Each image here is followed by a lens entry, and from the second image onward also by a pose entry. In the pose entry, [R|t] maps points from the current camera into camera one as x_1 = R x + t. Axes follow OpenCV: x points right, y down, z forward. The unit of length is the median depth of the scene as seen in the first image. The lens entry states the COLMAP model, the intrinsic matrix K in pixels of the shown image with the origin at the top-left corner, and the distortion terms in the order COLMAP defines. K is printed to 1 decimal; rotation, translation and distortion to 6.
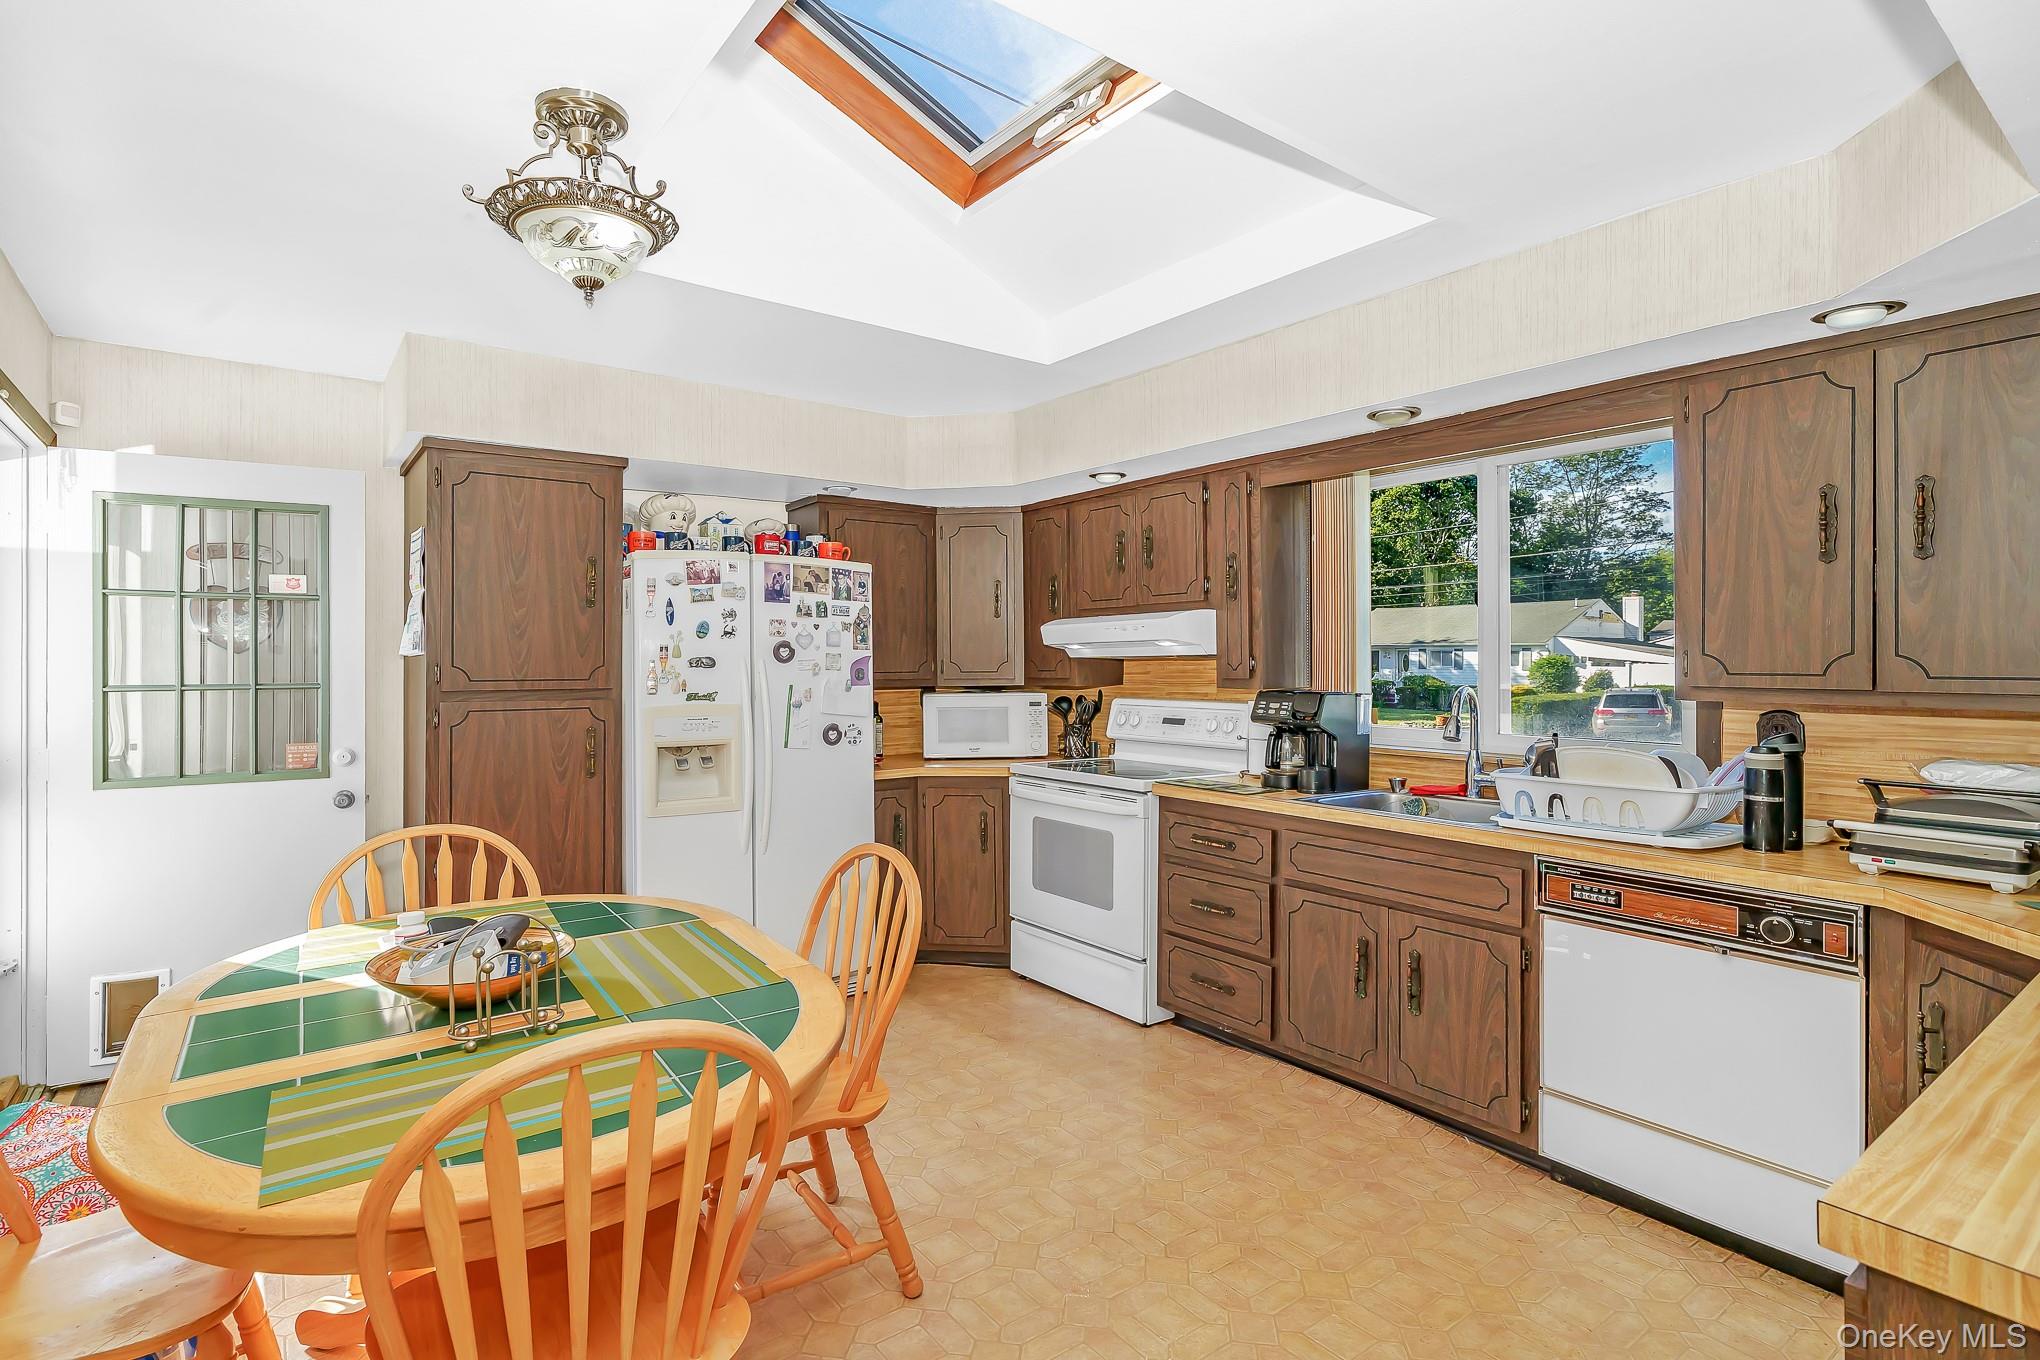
lens RADIAL K [[969.8, 0, 1023.0], [0, 969.8, 656.8], [0, 0, 1]] dist [0.001674, 0.000047]
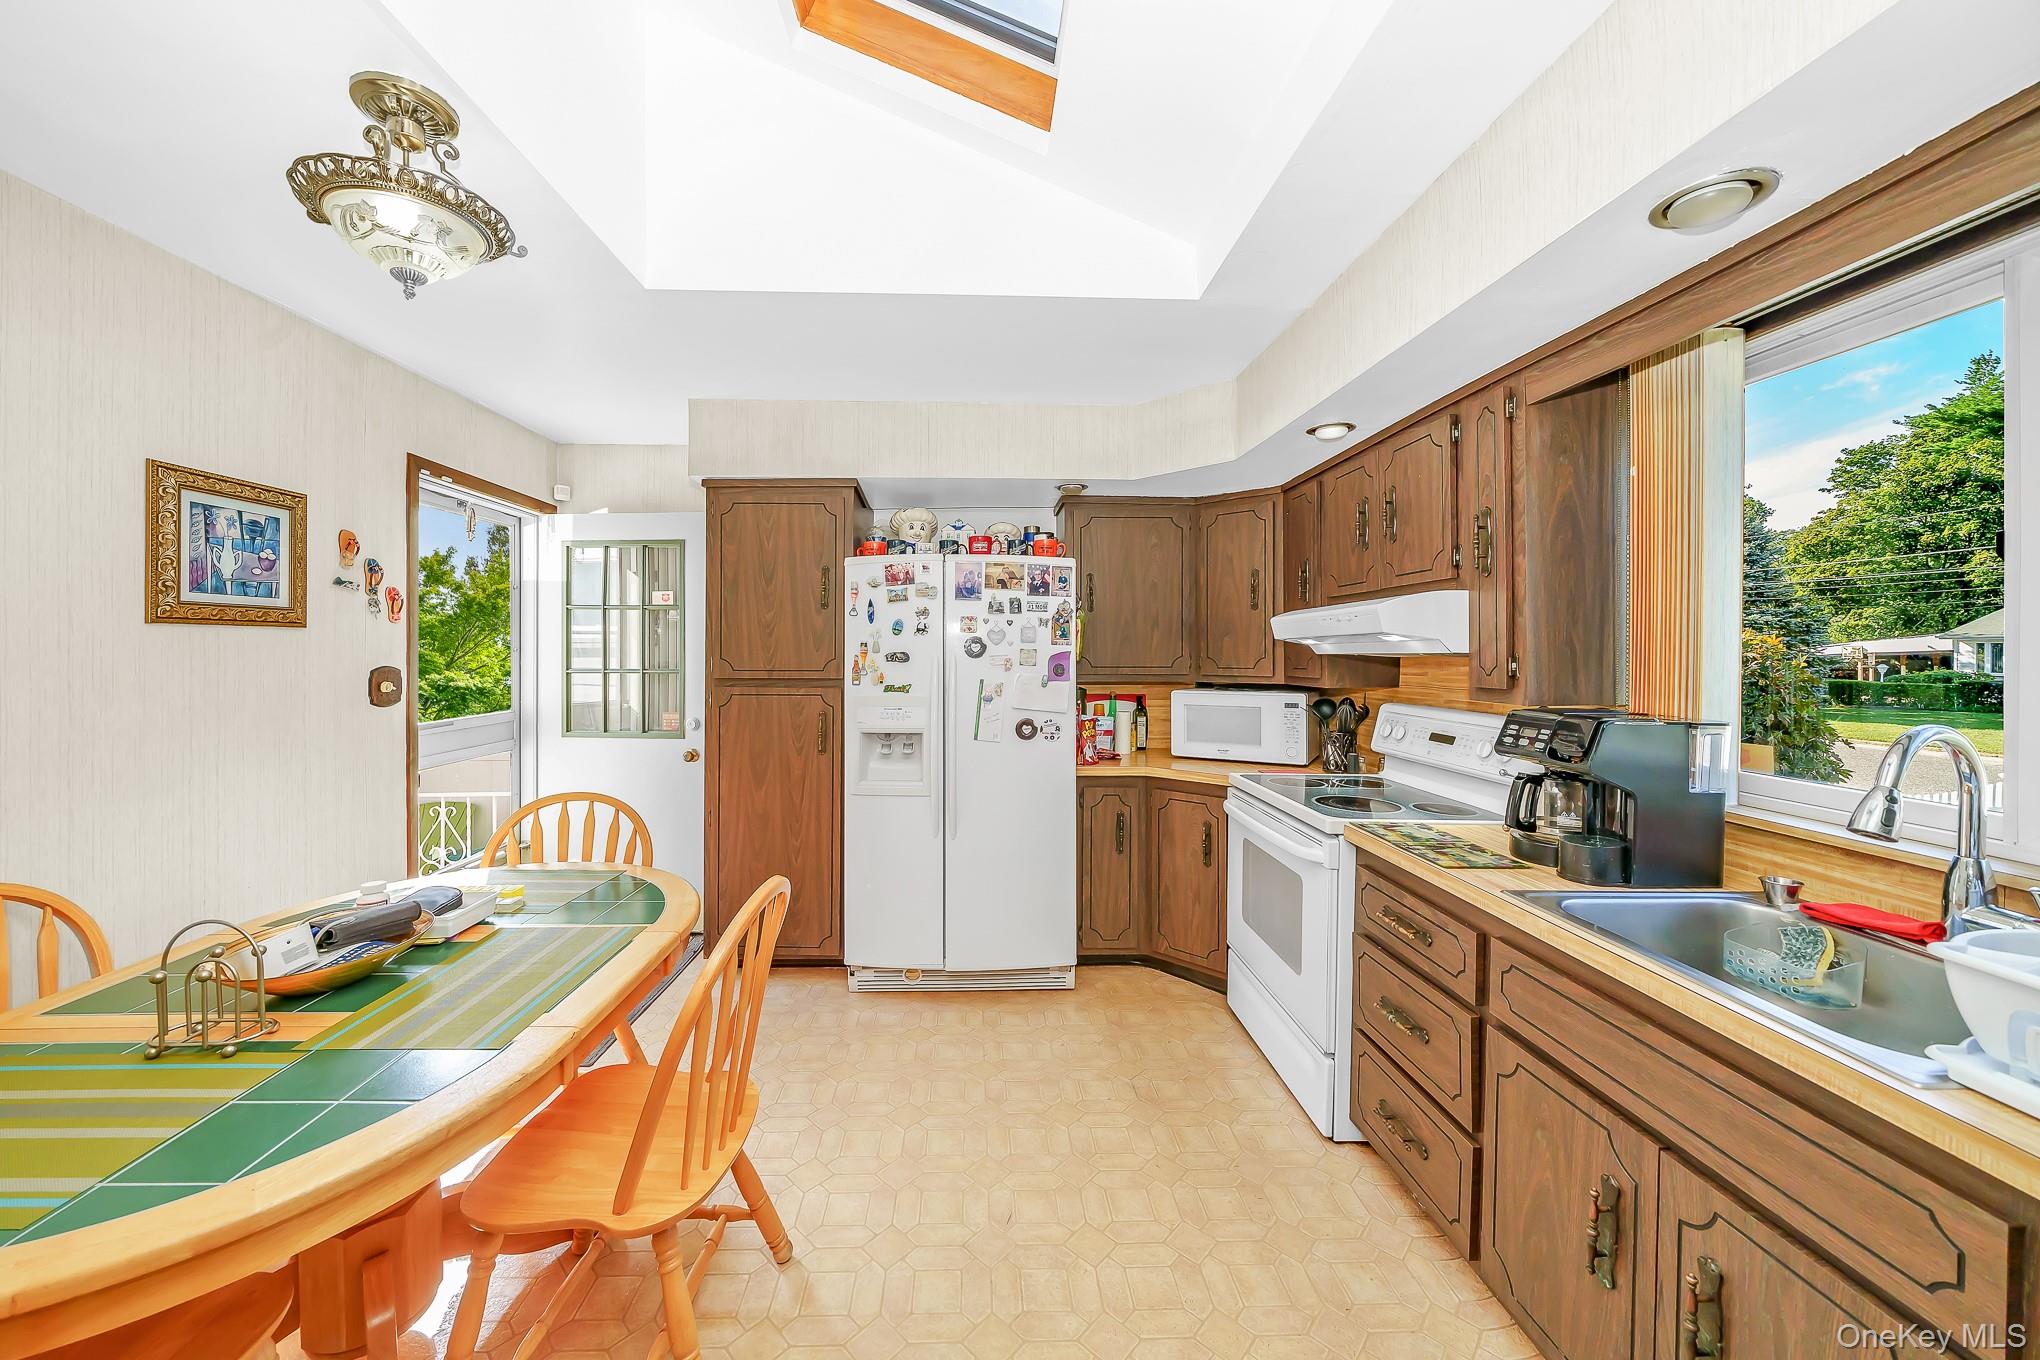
lens RADIAL K [[746.5, 0, 1016.1], [0, 746.5, 651.3], [0, 0, 1]] dist [-0.000049, -0.002794]
pose [[0.822454, 0.006630, -0.568793, 0.250642], [-0.003091, 0.999969, 0.007186, -0.007030], [0.568823, -0.004152, 0.822449, 0.376685]]
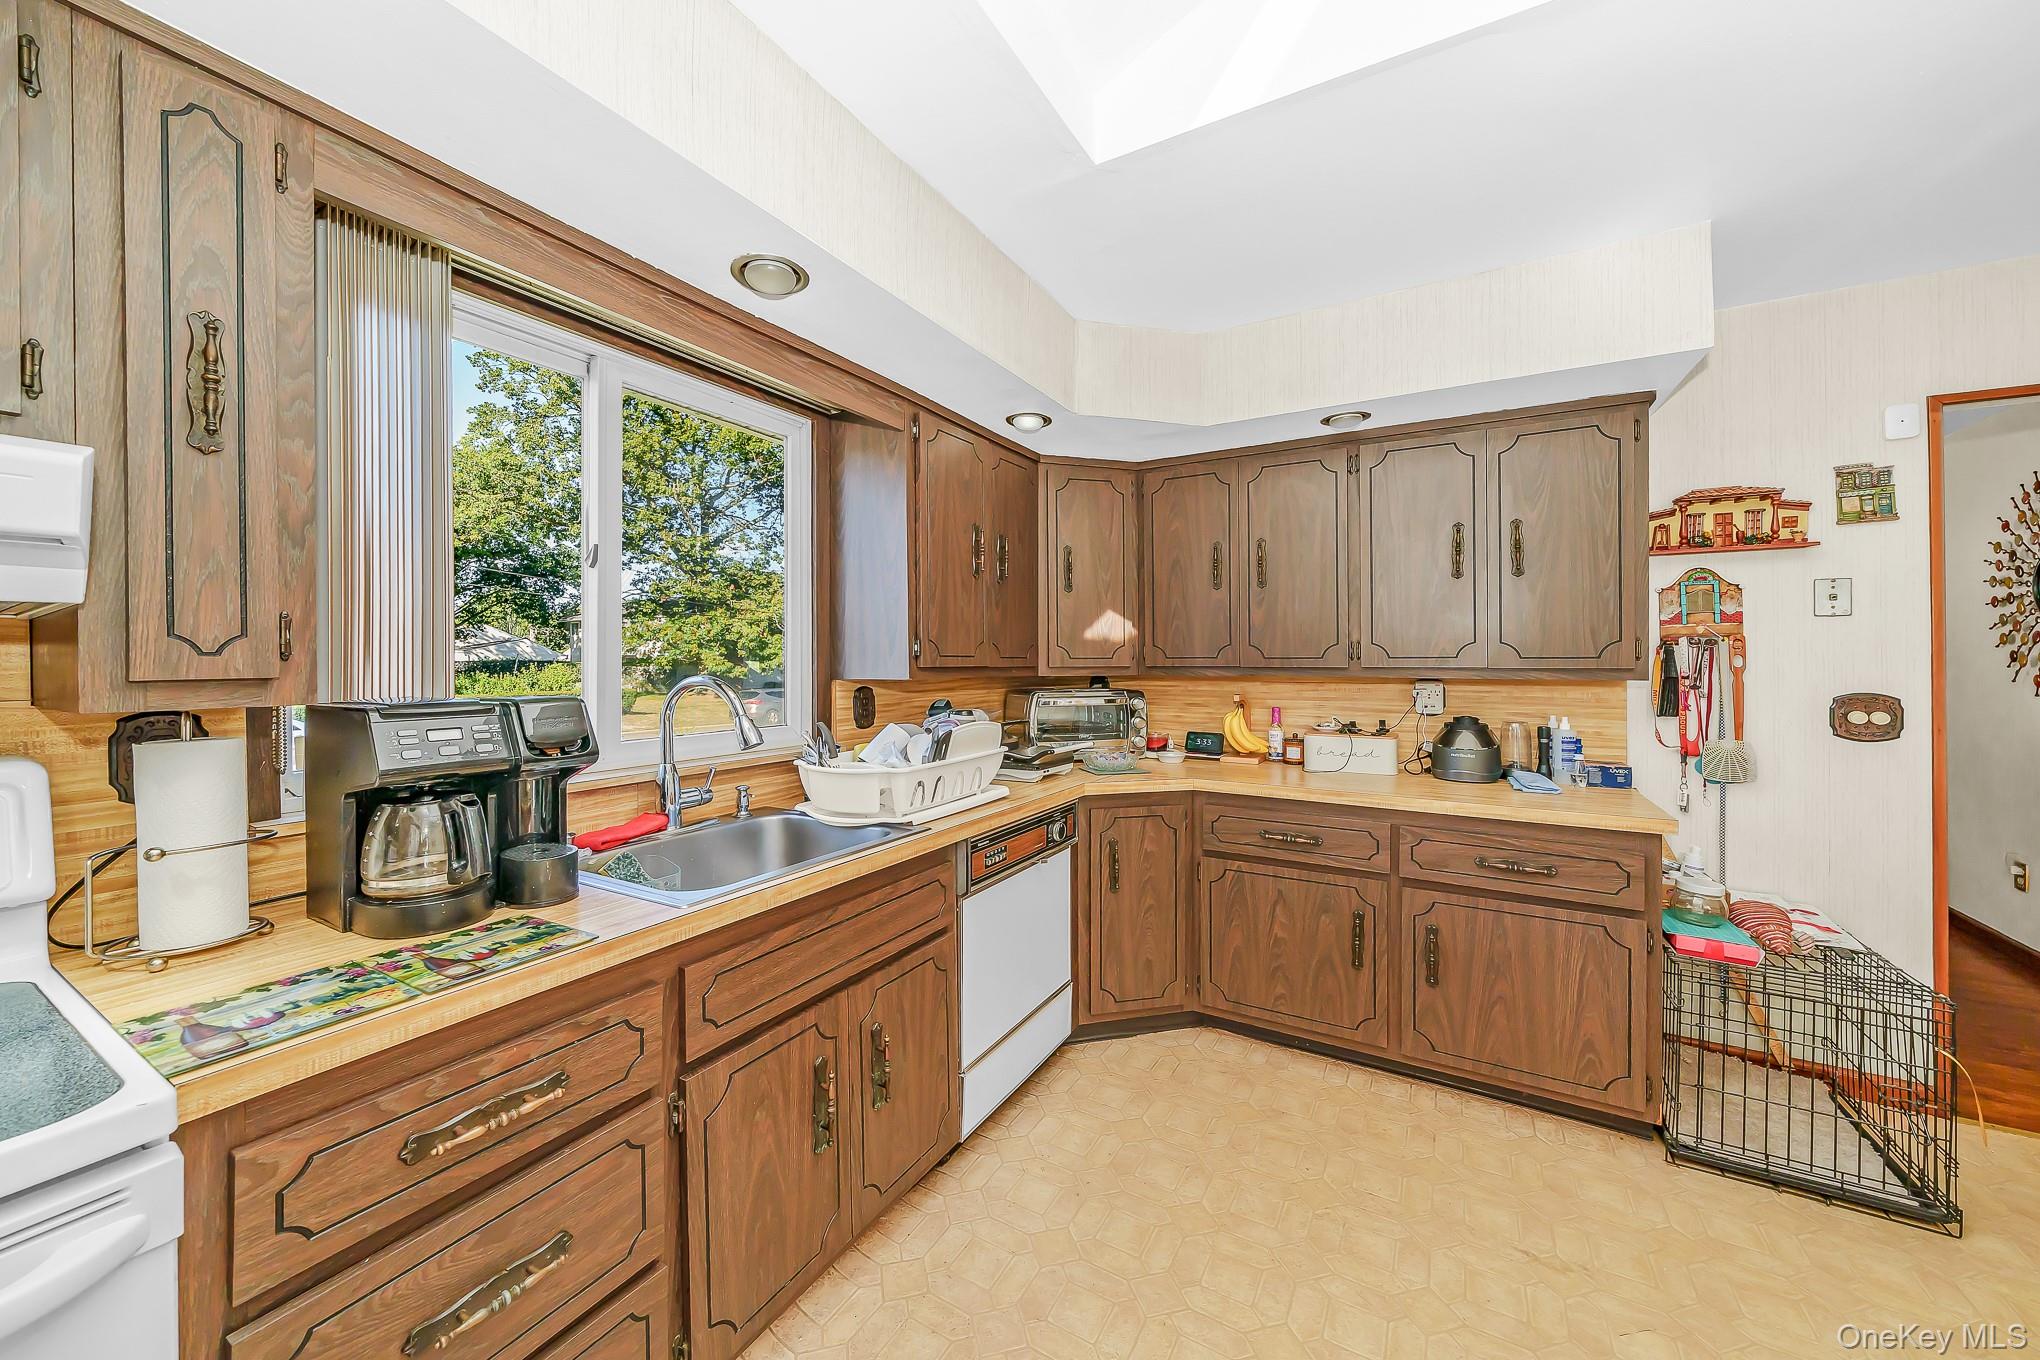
lens RADIAL K [[746.5, 0, 1016.1], [0, 746.5, 651.3], [0, 0, 1]] dist [-0.000049, -0.002794]
pose [[-0.370044, 0.008154, 0.928979, -0.135970], [-0.001412, 0.999955, -0.009339, 0.014465], [-0.929013, -0.004768, -0.370016, 0.857052]]
